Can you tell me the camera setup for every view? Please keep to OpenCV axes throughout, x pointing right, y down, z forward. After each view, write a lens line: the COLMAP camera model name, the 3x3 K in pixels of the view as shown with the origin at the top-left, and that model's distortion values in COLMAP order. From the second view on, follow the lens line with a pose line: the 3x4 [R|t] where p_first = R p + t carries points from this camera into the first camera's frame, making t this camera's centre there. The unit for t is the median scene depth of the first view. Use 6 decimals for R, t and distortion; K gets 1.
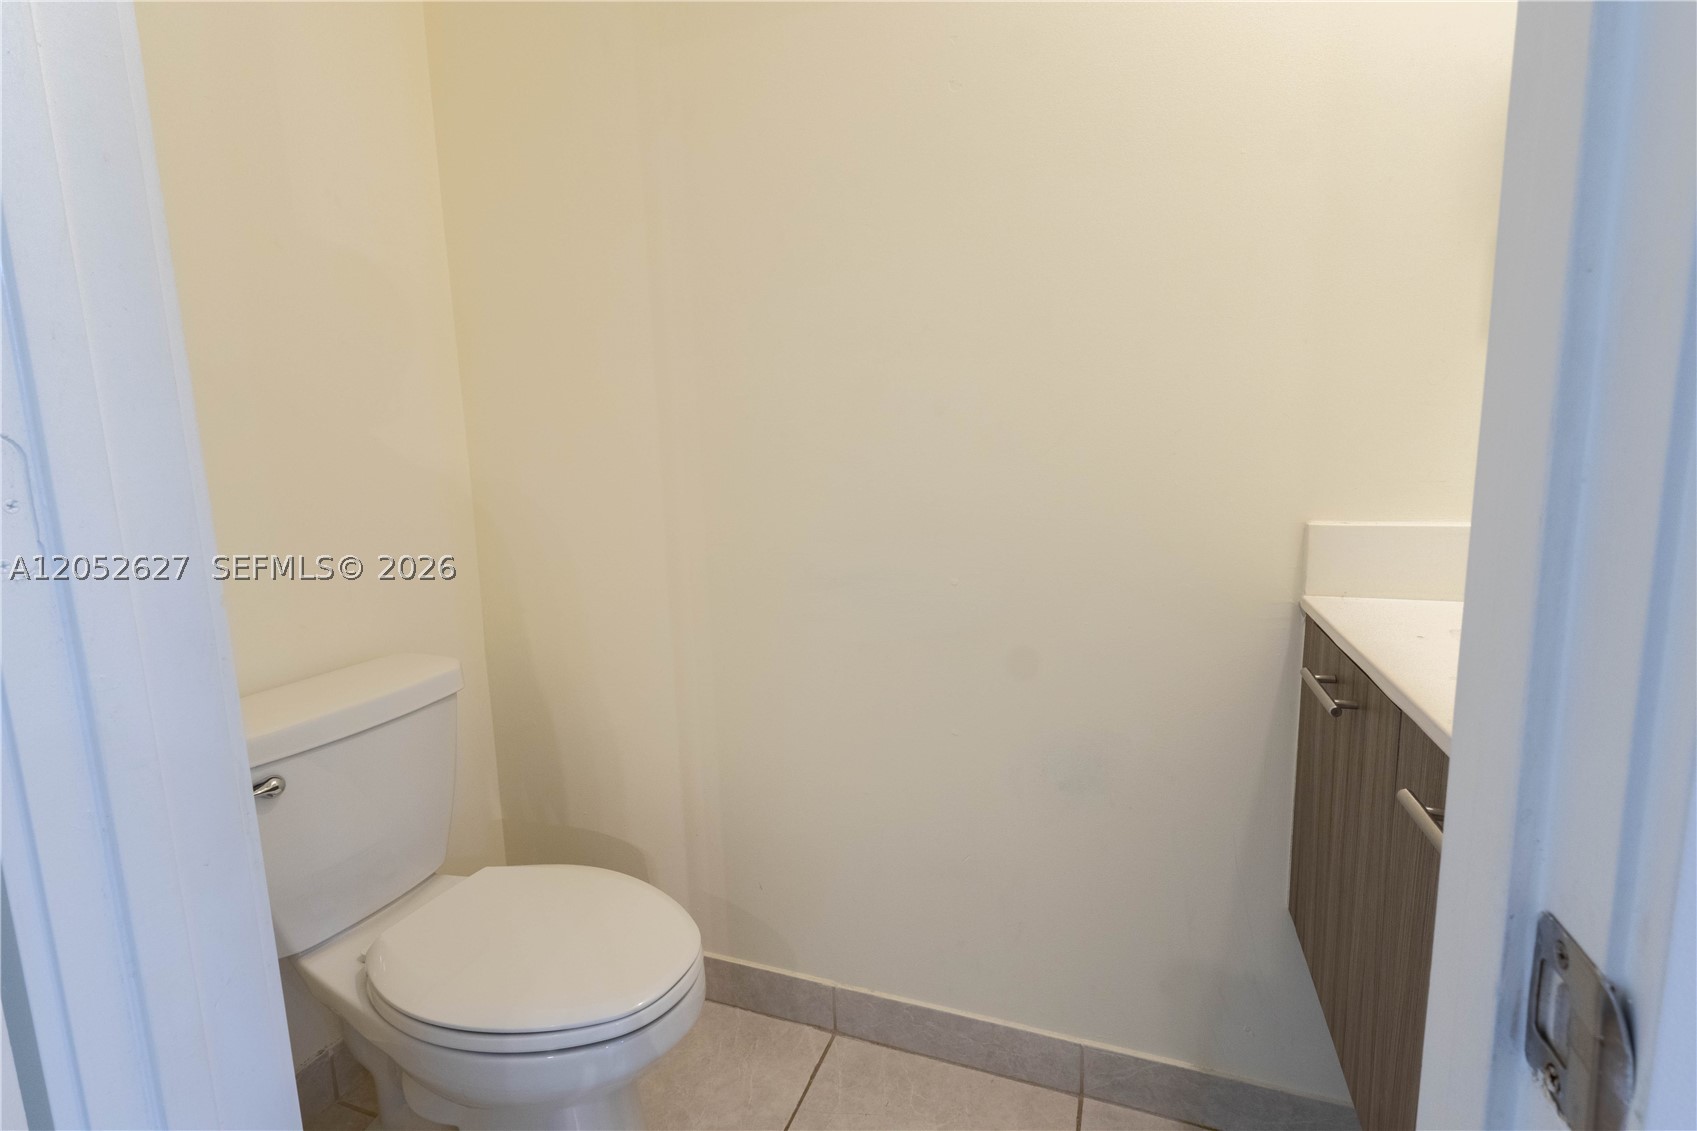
lens RADIAL K [[779.3, 0, 852.9], [0, 779.3, 566.3], [0, 0, 1]] dist [0.000169, 0.004030]
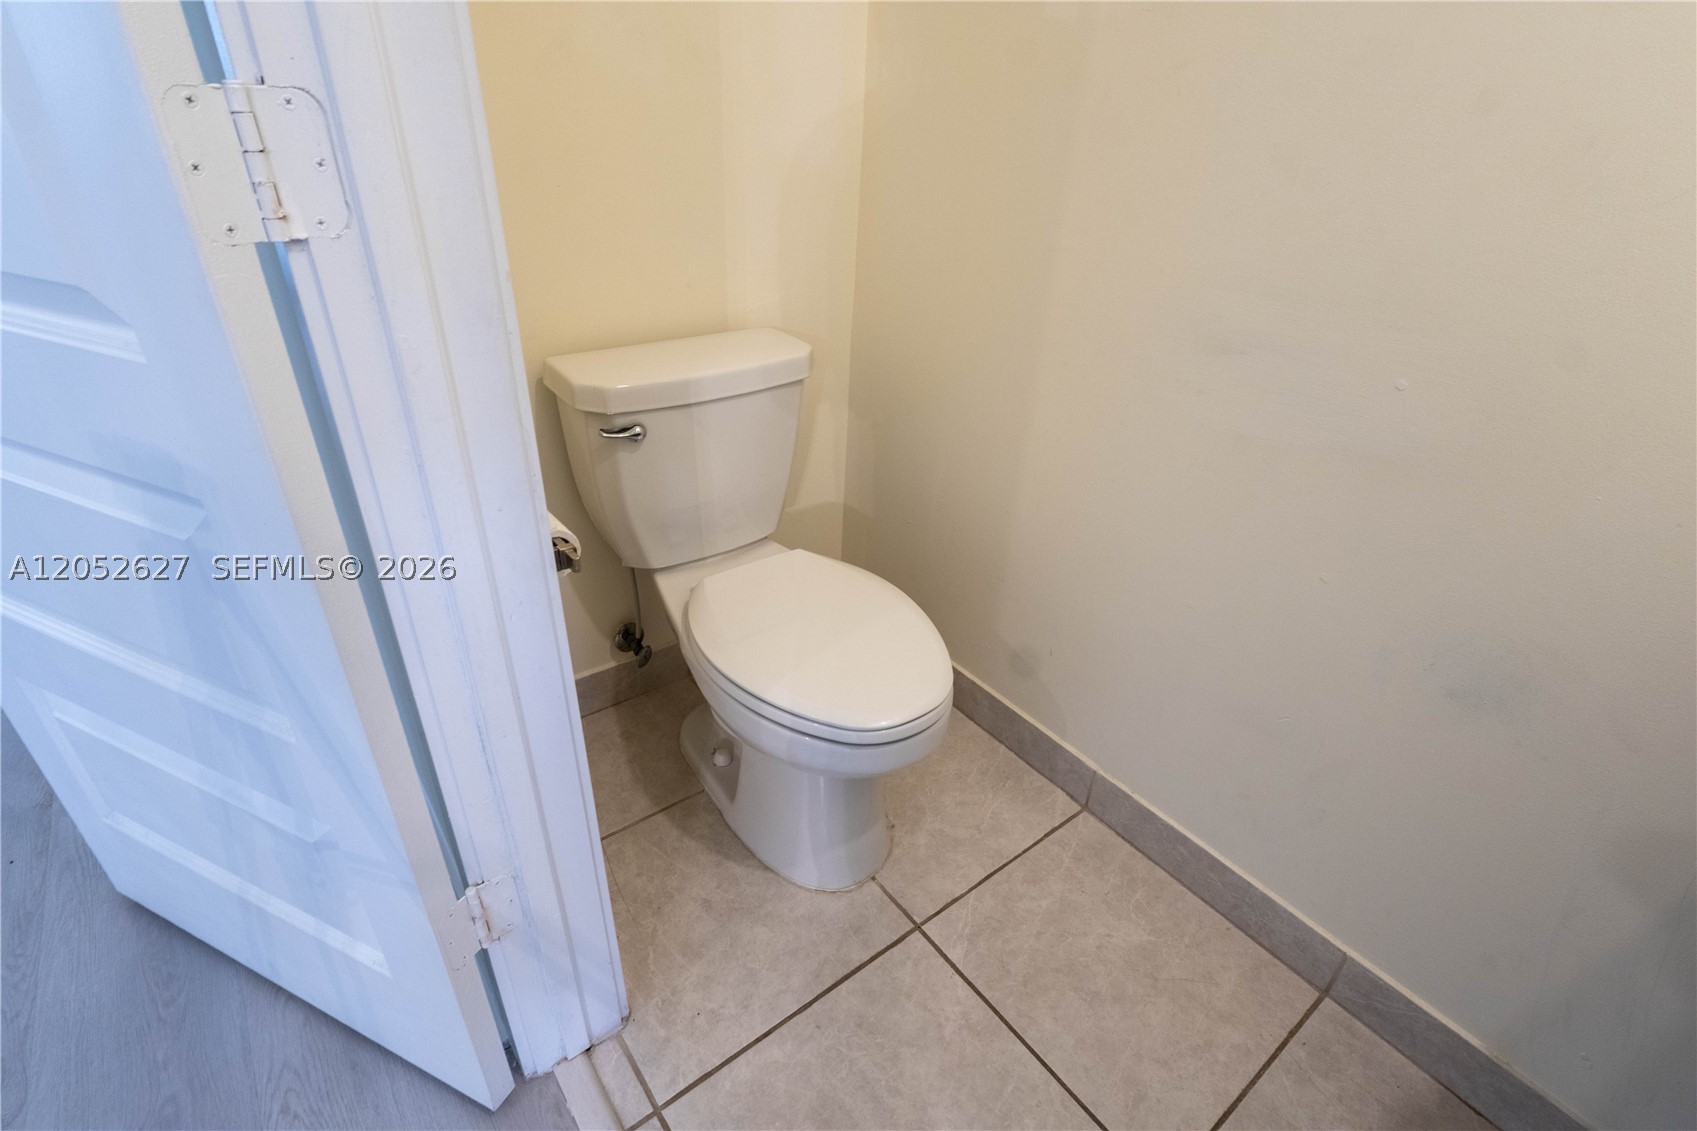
lens RADIAL K [[807.3, 0, 853.2], [0, 807.3, 565.8], [0, 0, 1]] dist [-0.009820, 0.001548]
pose [[0.845231, 0.323787, -0.425143, 0.071074], [-0.148200, 0.906367, 0.395646, -0.043568], [0.513440, -0.271406, 0.814075, 0.116098]]
